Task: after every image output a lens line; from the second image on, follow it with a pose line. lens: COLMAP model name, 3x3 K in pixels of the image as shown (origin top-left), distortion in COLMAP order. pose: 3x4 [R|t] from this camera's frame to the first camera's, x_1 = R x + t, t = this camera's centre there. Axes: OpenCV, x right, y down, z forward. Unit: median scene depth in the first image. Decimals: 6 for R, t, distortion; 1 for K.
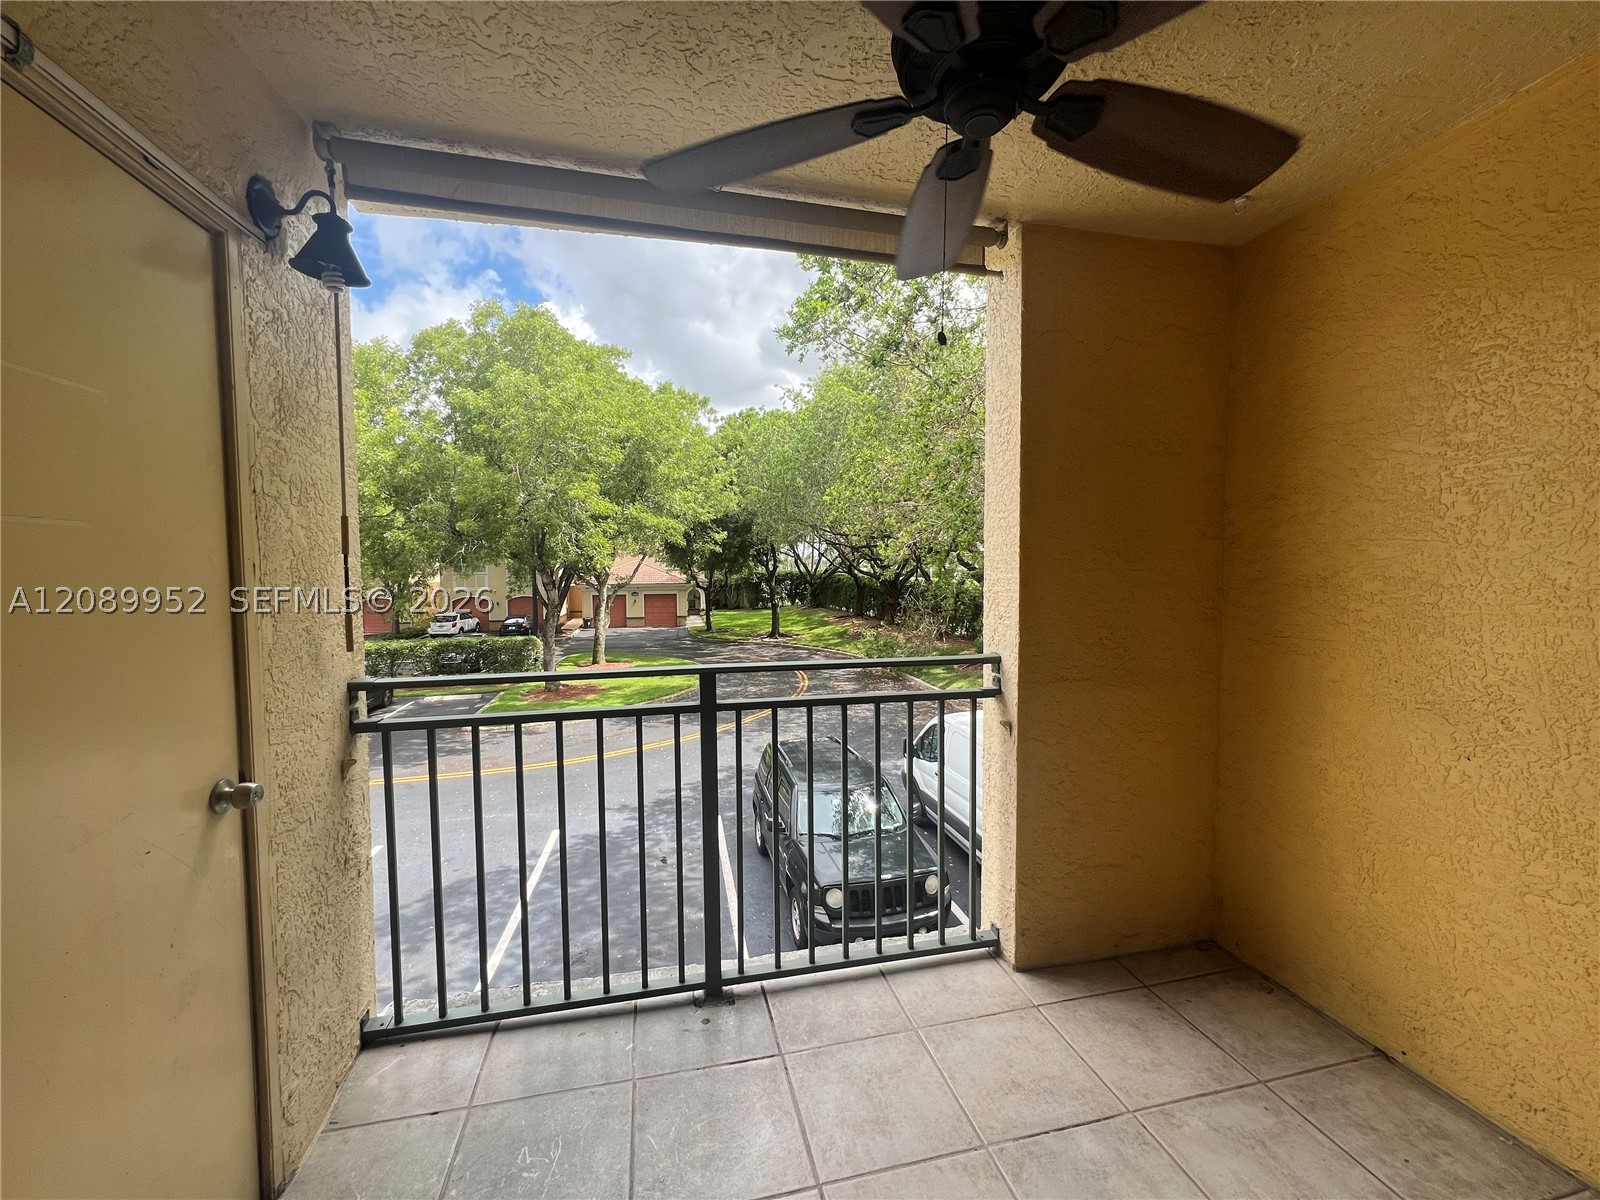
lens RADIAL K [[641.3, 0, 800.0], [0, 641.3, 600.0], [0, 0, 1]] dist [-0.007924, 0.004000]
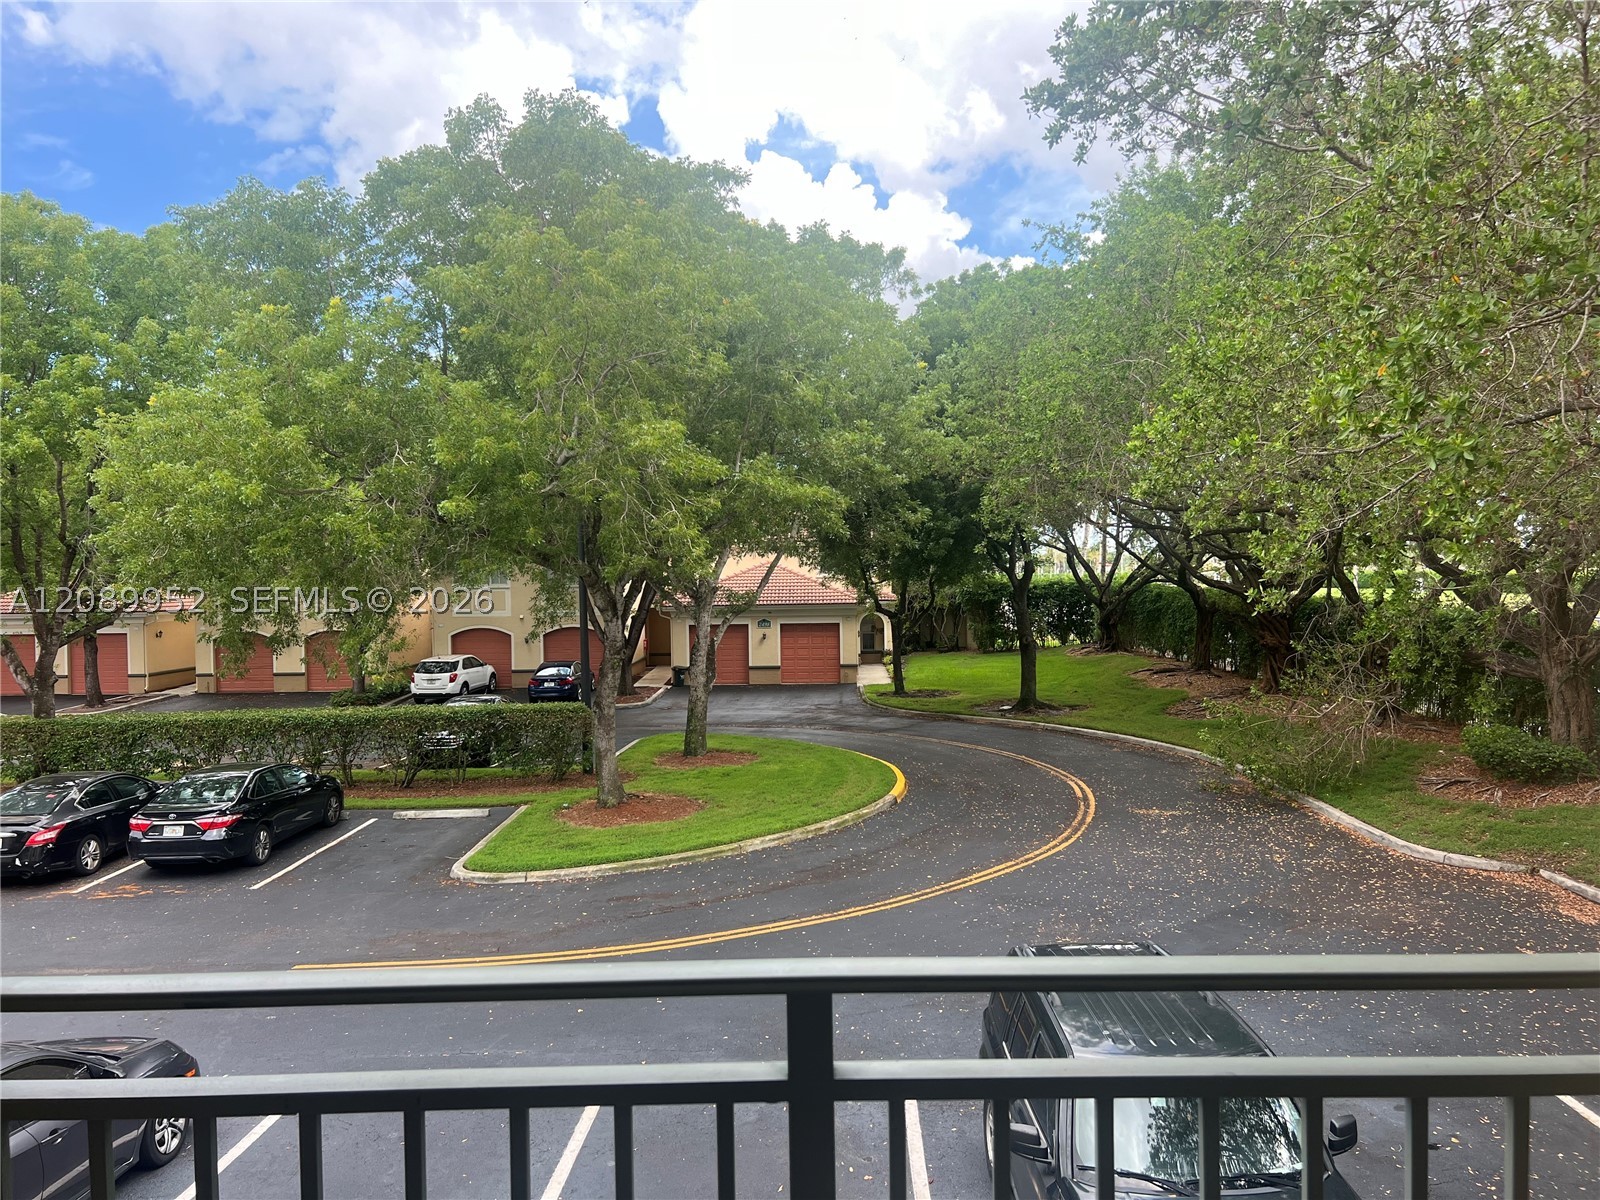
lens RADIAL K [[1215.4, 0, 800.0], [0, 1215.4, 600.0], [0, 0, 1]] dist [0.001214, -0.002807]
pose [[0.974788, -0.002809, -0.223116, -0.000020], [-0.002828, 0.999685, -0.024943, -0.005234], [0.223116, 0.024945, 0.974473, 0.022214]]
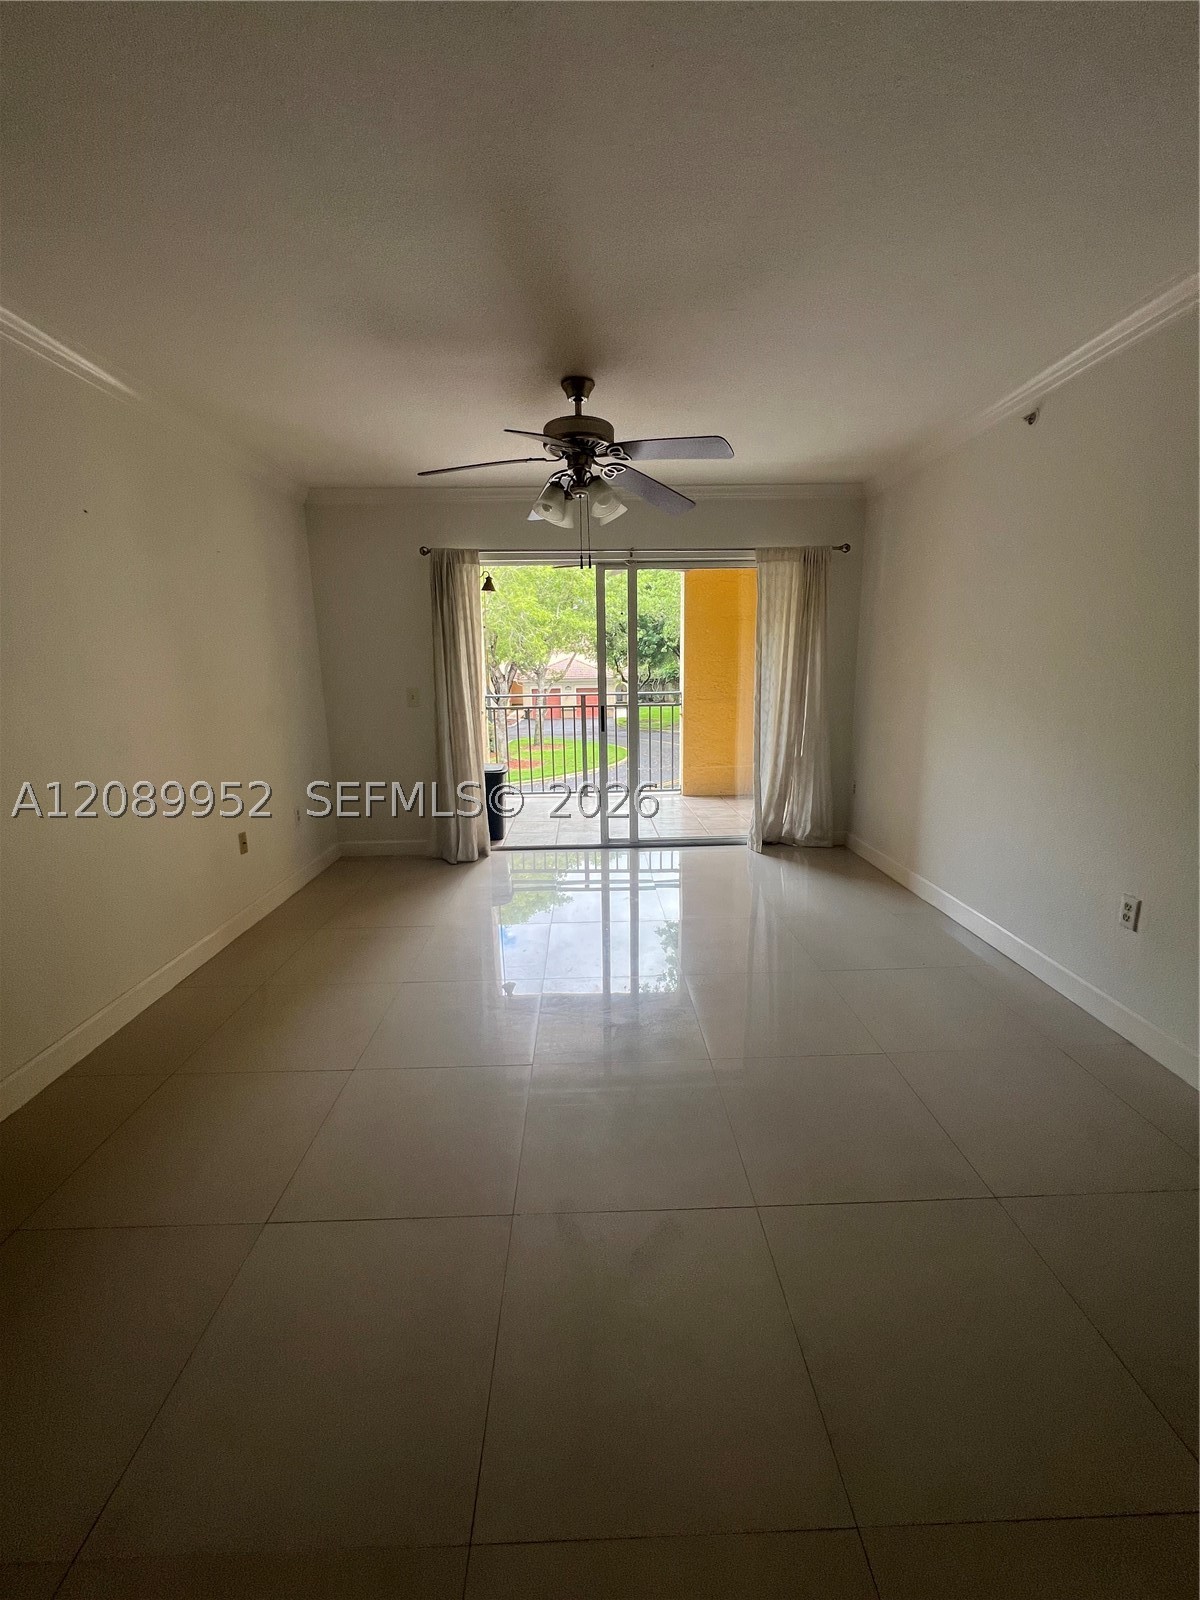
lens RADIAL K [[641.3, 0, 600.0], [0, 641.3, 800.0], [0, 0, 1]] dist [-0.007924, 0.004000]
pose [[0.979278, 0.029875, -0.200305, 0.039527], [0.002777, 0.986986, 0.160781, 0.007270], [0.202502, -0.158006, 0.966451, -0.144446]]
